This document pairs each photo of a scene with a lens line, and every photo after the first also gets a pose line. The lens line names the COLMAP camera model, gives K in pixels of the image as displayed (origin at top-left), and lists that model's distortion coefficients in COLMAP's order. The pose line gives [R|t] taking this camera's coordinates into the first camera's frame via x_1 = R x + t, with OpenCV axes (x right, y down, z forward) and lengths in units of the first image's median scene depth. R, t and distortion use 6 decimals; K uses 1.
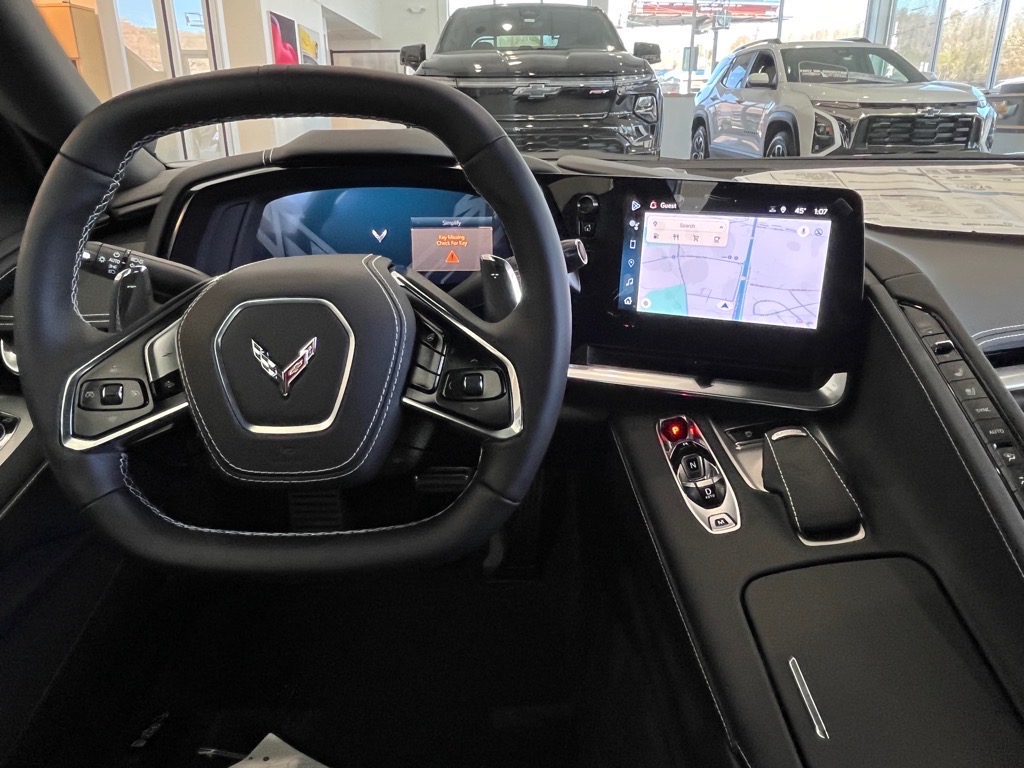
lens RADIAL K [[732.7, 0, 507.1], [0, 732.7, 370.5], [0, 0, 1]] dist [0.002625, 0.000895]
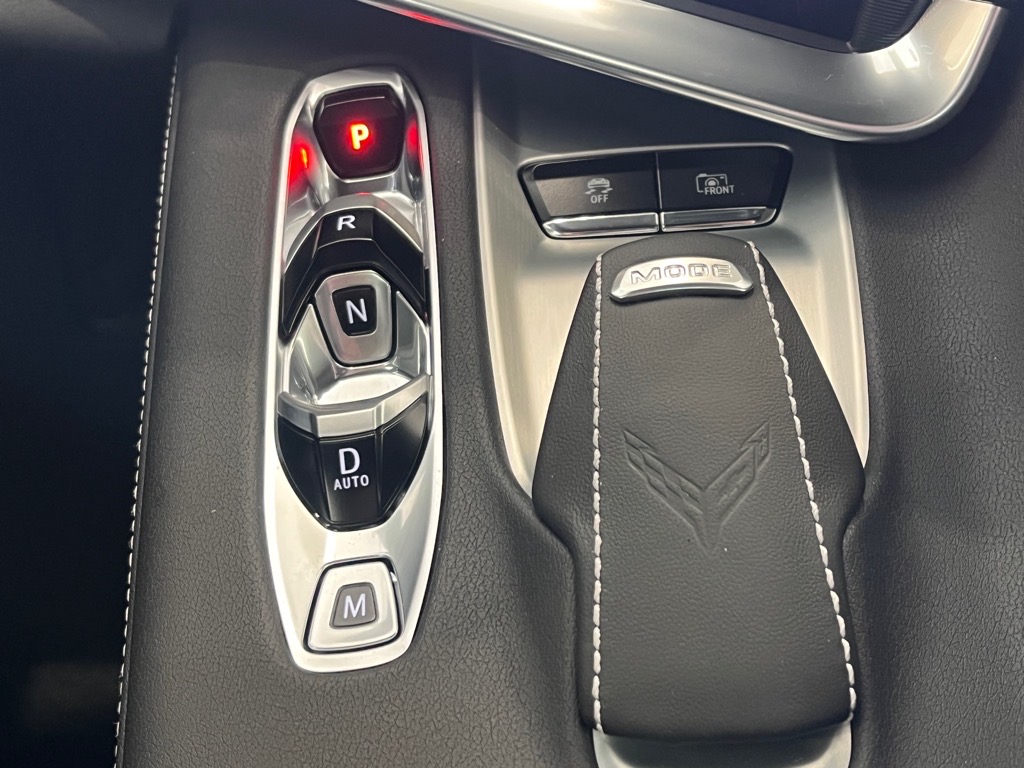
lens RADIAL K [[1334.4, 0, 512.0], [0, 1334.4, 384.0], [0, 0, 1]] dist [0.128300, 0.007560]
pose [[0.995542, 0.048458, 0.080926, 0.259191], [-0.079311, 0.894439, 0.440101, -0.064630], [-0.051057, -0.444557, 0.894294, 0.519039]]
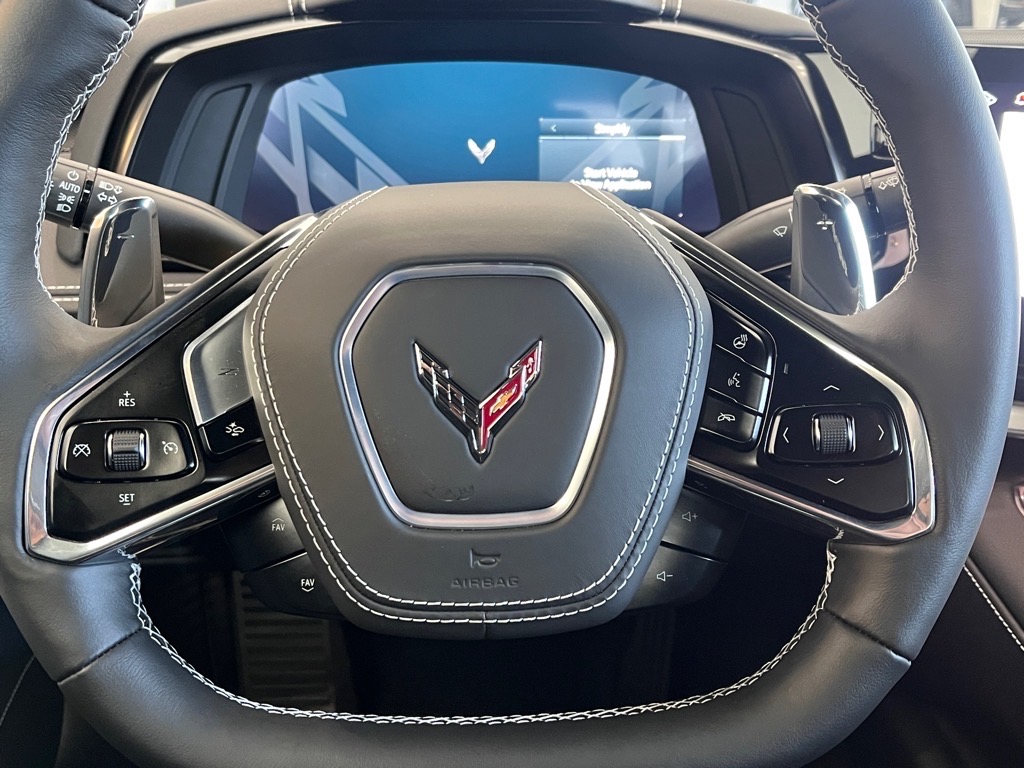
lens RADIAL K [[1189.4, 0, 512.0], [0, 1189.4, 384.0], [0, 0, 1]] dist [0.082606, 0.006651]
pose [[0.999319, 0.006036, 0.036402, -0.219952], [-0.006146, 0.999977, 0.002902, -0.012369], [-0.036384, -0.003123, 0.999333, 0.116185]]
